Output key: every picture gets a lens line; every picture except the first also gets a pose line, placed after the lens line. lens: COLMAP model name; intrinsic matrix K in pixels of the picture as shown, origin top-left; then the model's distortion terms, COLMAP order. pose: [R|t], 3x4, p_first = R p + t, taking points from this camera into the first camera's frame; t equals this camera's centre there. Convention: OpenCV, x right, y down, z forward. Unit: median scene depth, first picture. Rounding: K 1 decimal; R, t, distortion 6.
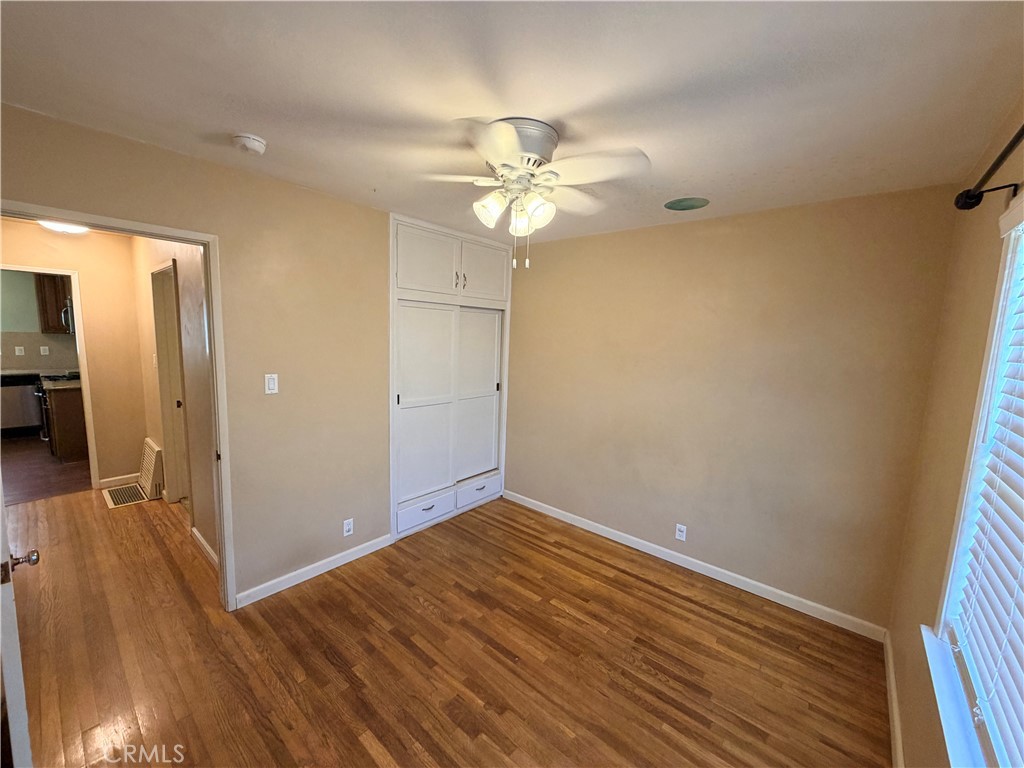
lens RADIAL K [[408.6, 0, 507.8], [0, 408.6, 385.6], [0, 0, 1]] dist [0.000147, 0.000030]
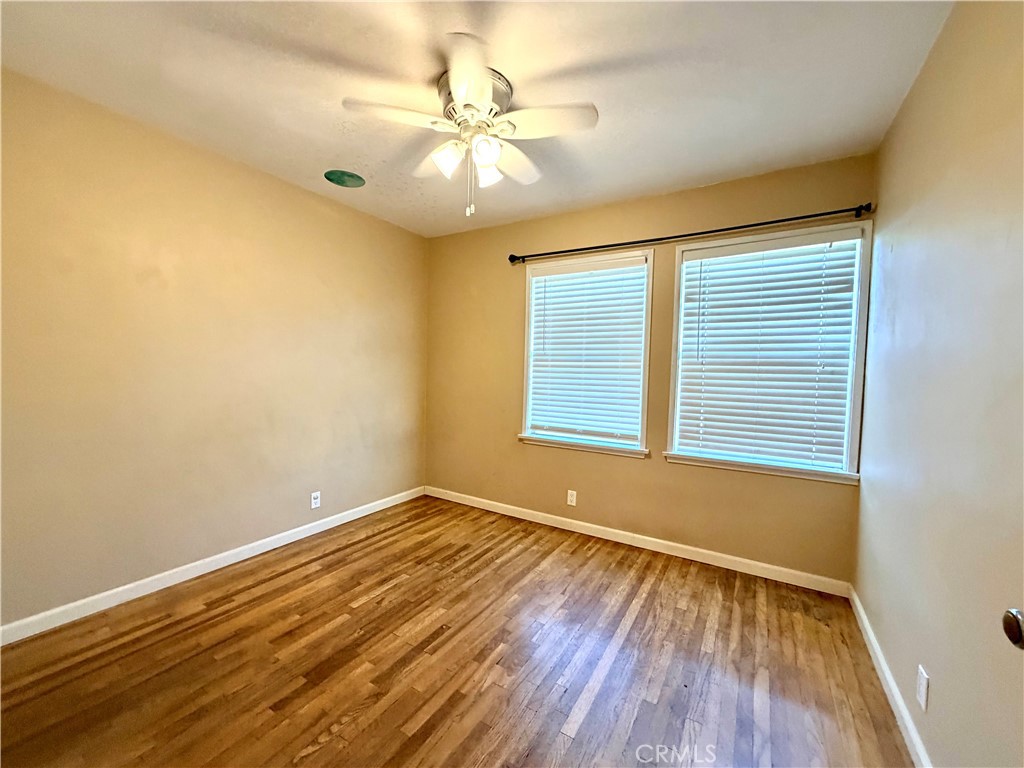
lens RADIAL K [[408.6, 0, 512.0], [0, 408.6, 386.5], [0, 0, 1]] dist [0.000147, 0.000030]
pose [[-0.169108, -0.081777, 0.982199, -0.750611], [0.095772, 0.990472, 0.098955, 0.037959], [-0.980933, 0.110802, -0.159665, 0.798576]]
